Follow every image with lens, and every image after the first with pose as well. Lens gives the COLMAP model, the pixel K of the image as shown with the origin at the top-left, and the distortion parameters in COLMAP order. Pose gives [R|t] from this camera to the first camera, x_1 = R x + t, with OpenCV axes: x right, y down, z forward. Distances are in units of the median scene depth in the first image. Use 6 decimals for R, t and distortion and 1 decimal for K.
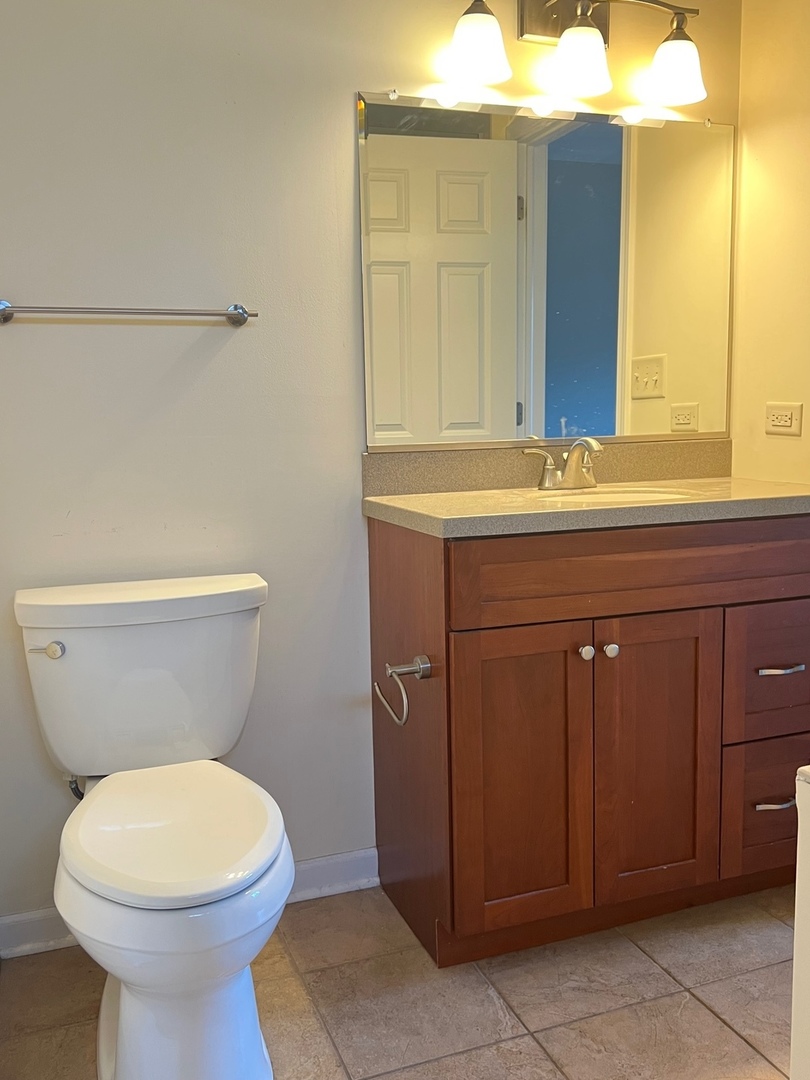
lens RADIAL K [[949.1, 0, 405.0], [0, 949.1, 540.0], [0, 0, 1]] dist [-0.001525, -0.000221]
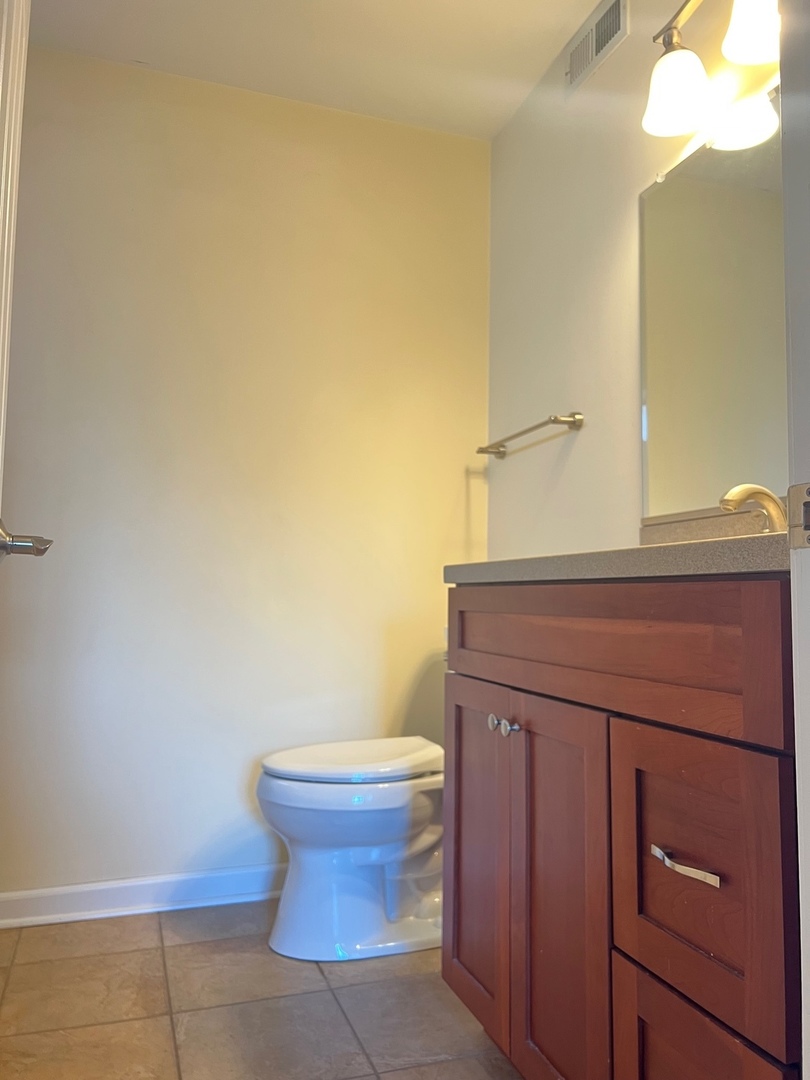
lens RADIAL K [[808.3, 0, 405.0], [0, 808.3, 540.0], [0, 0, 1]] dist [0.014850, -0.000077]
pose [[-0.019578, -0.053591, -0.998371, 0.926779], [-0.138648, 0.989060, -0.050372, -0.000309], [0.990148, 0.137436, -0.026795, 0.883511]]
